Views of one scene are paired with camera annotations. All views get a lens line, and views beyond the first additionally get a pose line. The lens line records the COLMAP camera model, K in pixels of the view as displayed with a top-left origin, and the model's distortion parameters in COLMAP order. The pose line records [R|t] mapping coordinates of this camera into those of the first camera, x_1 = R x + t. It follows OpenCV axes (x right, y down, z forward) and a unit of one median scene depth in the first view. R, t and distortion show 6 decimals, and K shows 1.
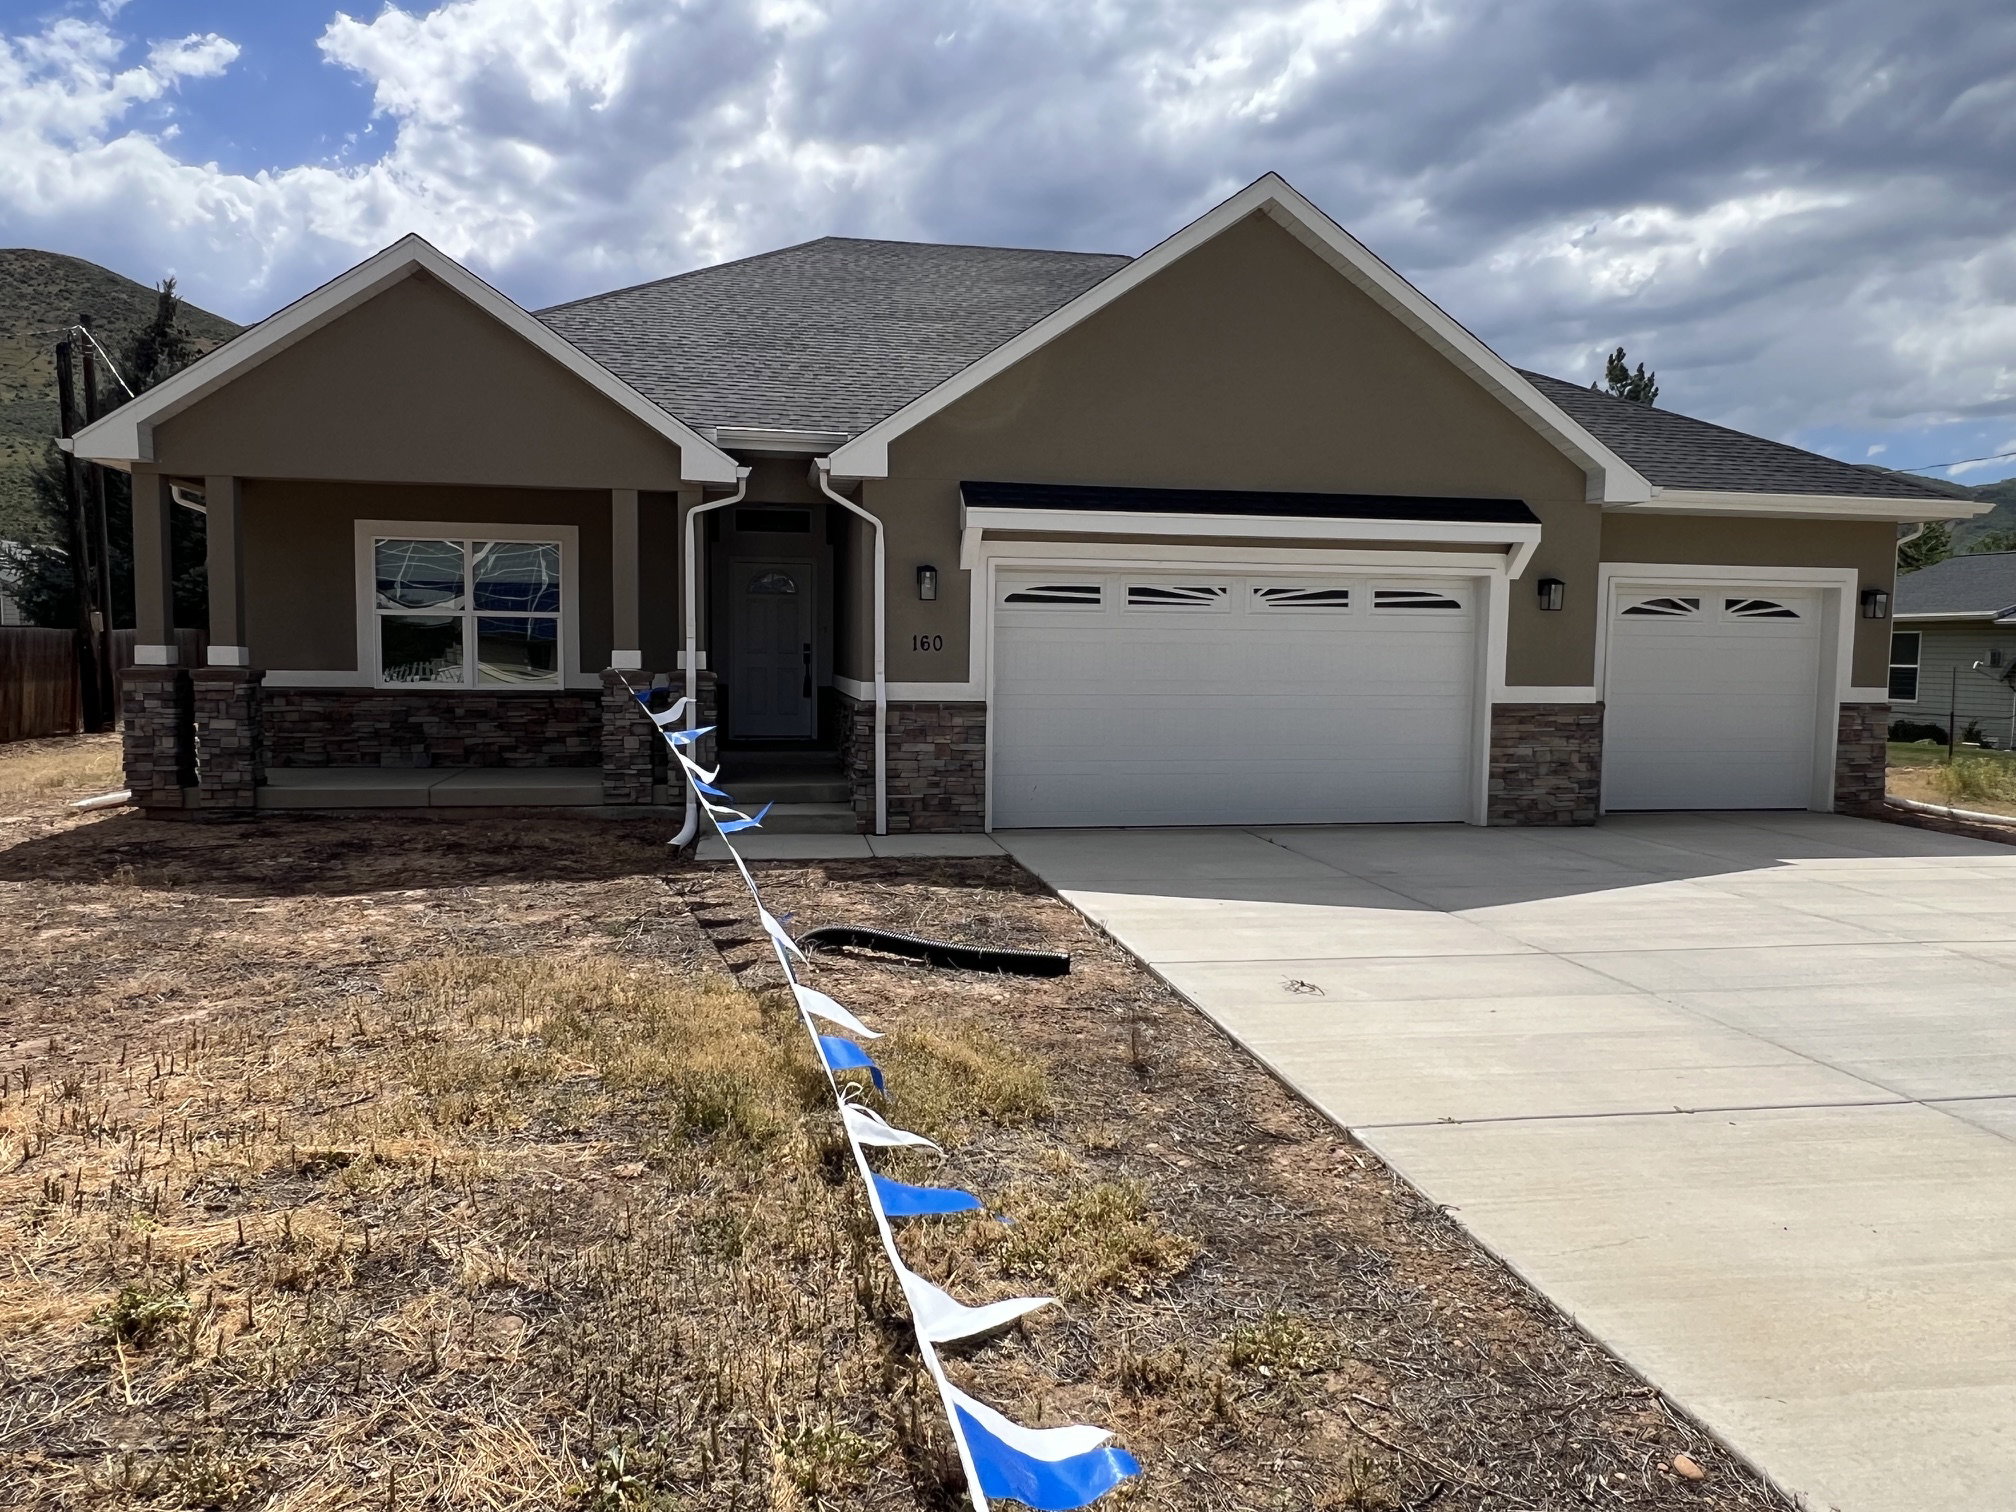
lens RADIAL K [[1366.7, 0, 1008.0], [0, 1366.7, 761.5], [0, 0, 1]] dist [-0.027086, -0.001605]
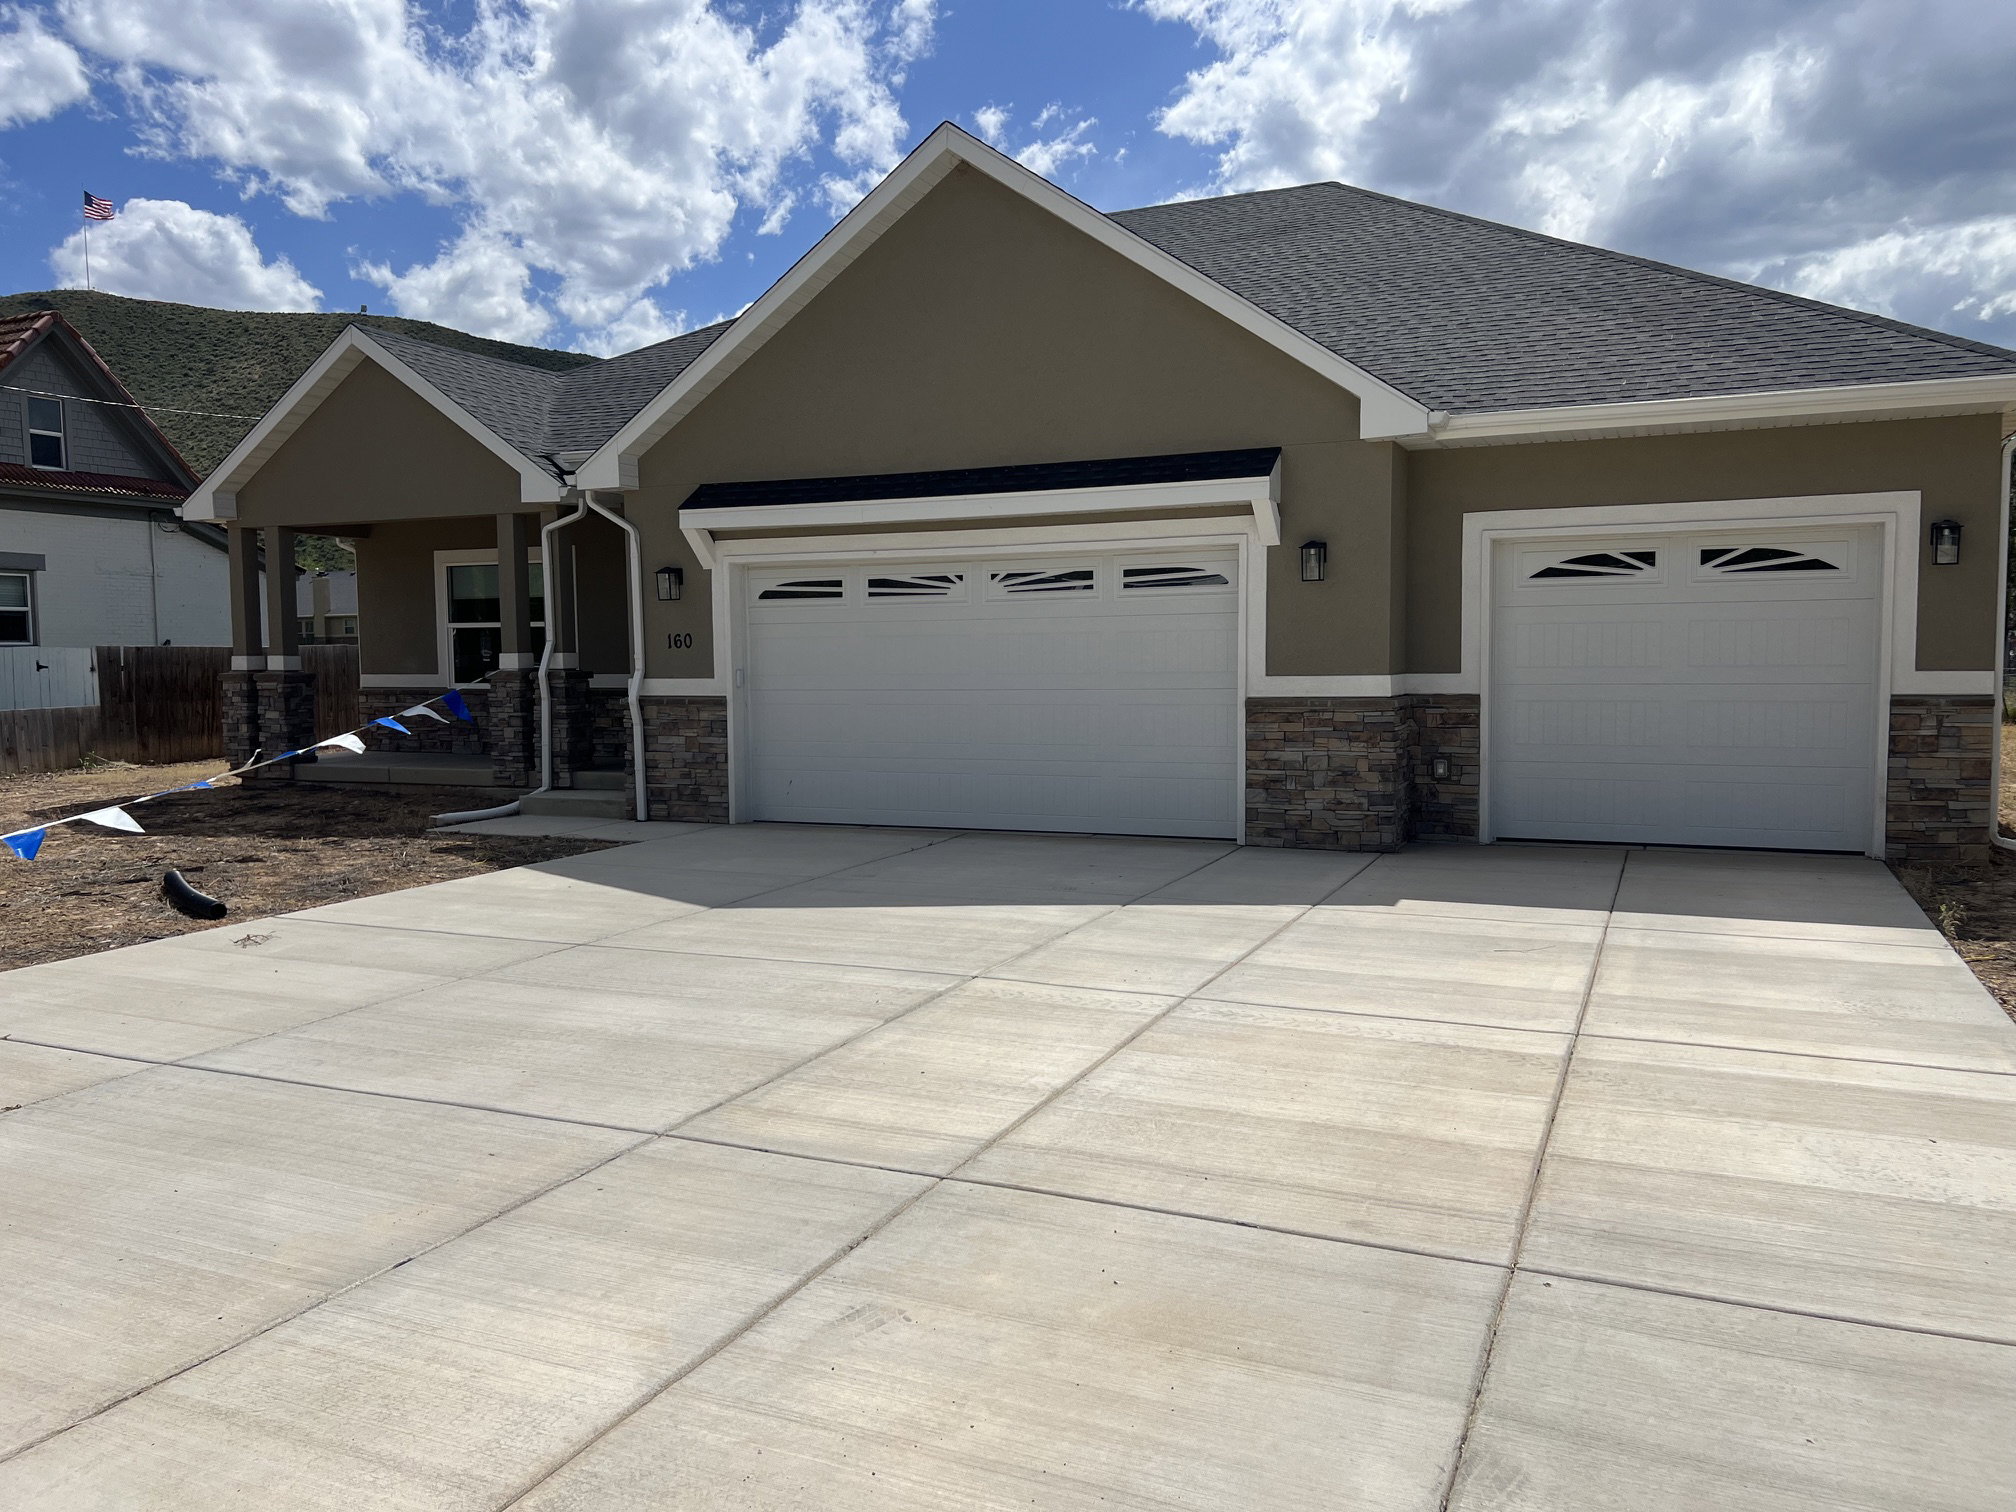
lens RADIAL K [[1517.4, 0, 1007.6], [0, 1517.4, 758.9], [0, 0, 1]] dist [0.035631, -0.004041]
pose [[0.835792, 0.019124, -0.548713, 0.752045], [-0.024480, 0.999697, -0.002446, 0.000760], [0.548500, 0.015476, 0.836007, 0.149452]]
